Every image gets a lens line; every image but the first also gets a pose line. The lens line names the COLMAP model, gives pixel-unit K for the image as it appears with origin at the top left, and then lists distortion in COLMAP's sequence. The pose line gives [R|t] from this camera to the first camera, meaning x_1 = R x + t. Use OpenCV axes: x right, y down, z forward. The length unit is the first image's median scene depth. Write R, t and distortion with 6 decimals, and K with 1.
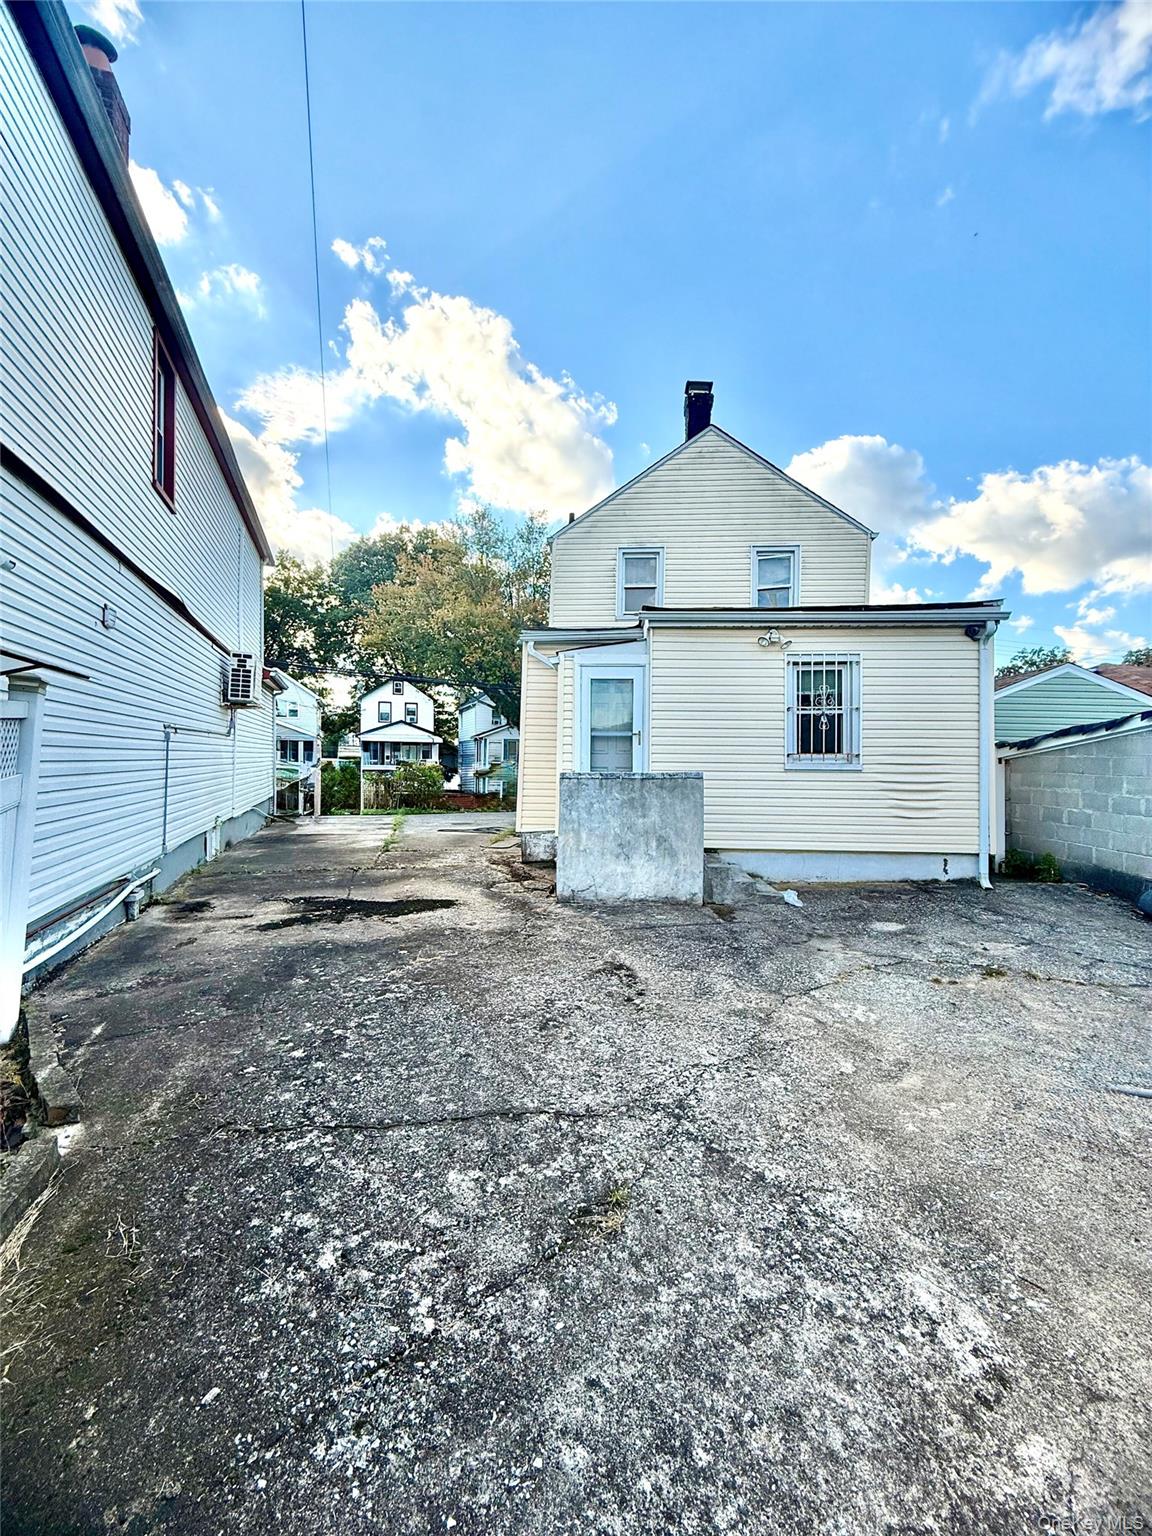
lens RADIAL K [[619.8, 0, 580.0], [0, 619.8, 768.4], [0, 0, 1]] dist [-0.002477, -0.000340]
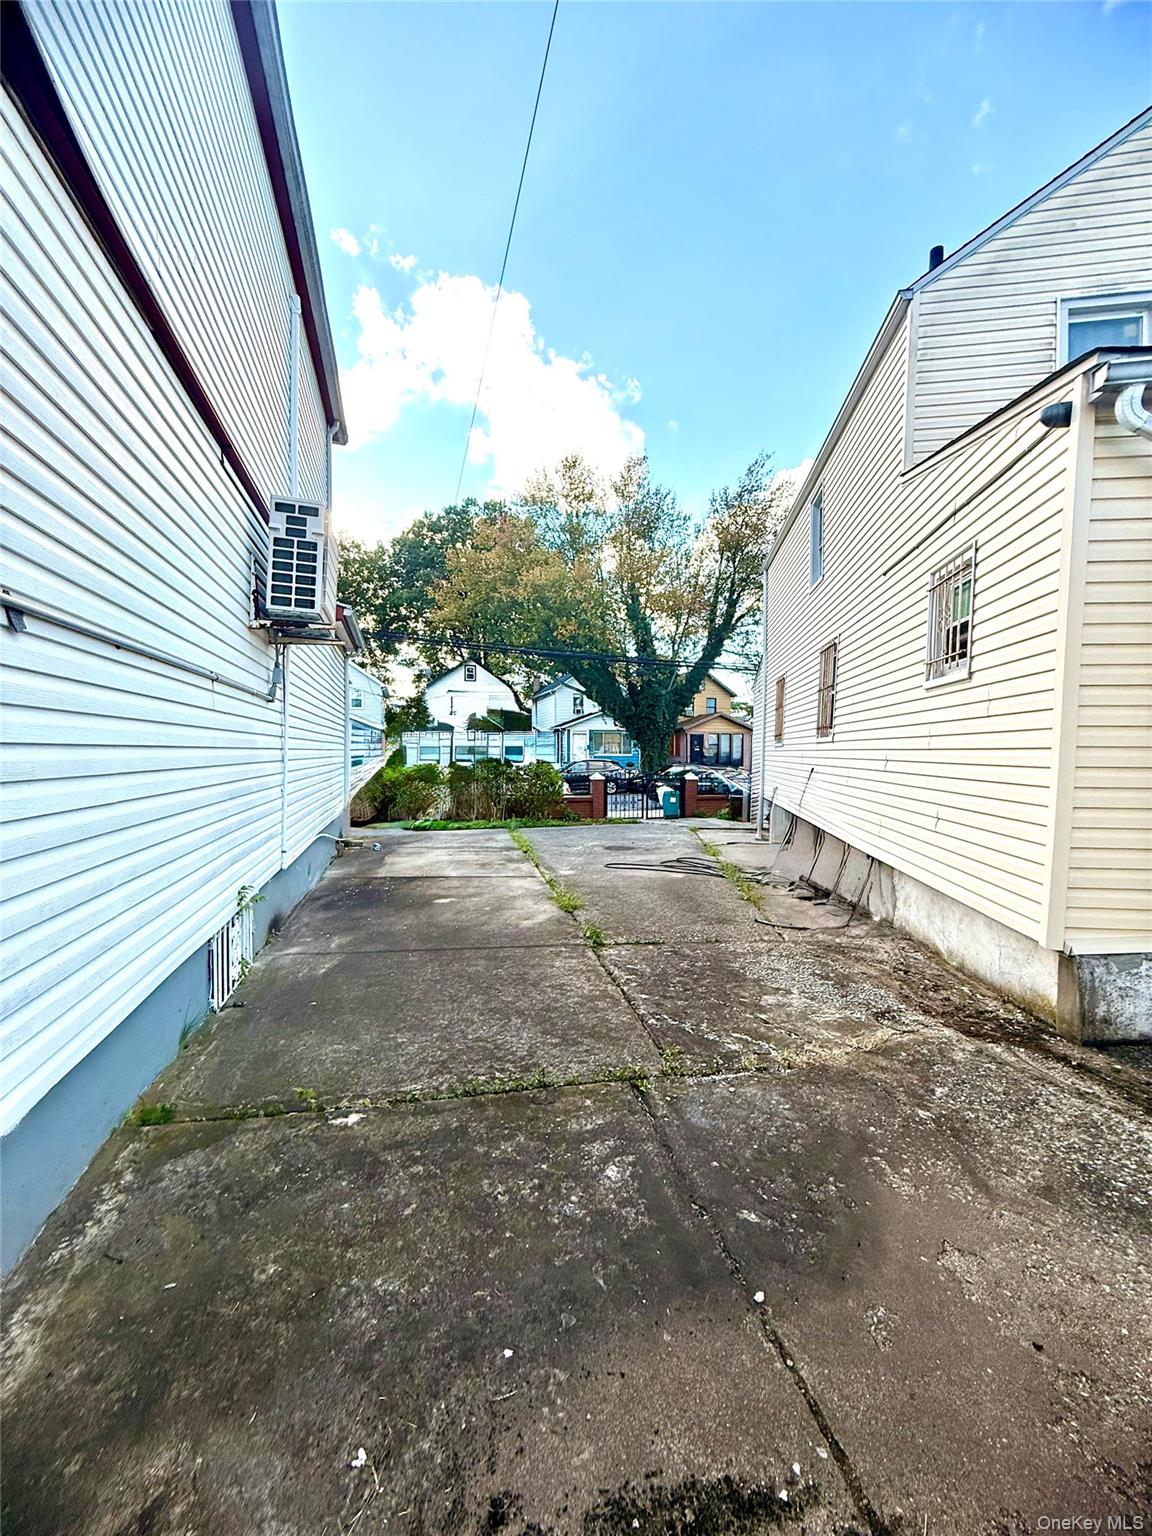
lens RADIAL K [[619.8, 0, 572.7], [0, 619.8, 766.7], [0, 0, 1]] dist [-0.002477, -0.000340]
pose [[0.996085, -0.006500, -0.088160, -0.243978], [0.007039, 0.999958, 0.005815, -0.003745], [0.088119, -0.006412, 0.996089, 0.450688]]
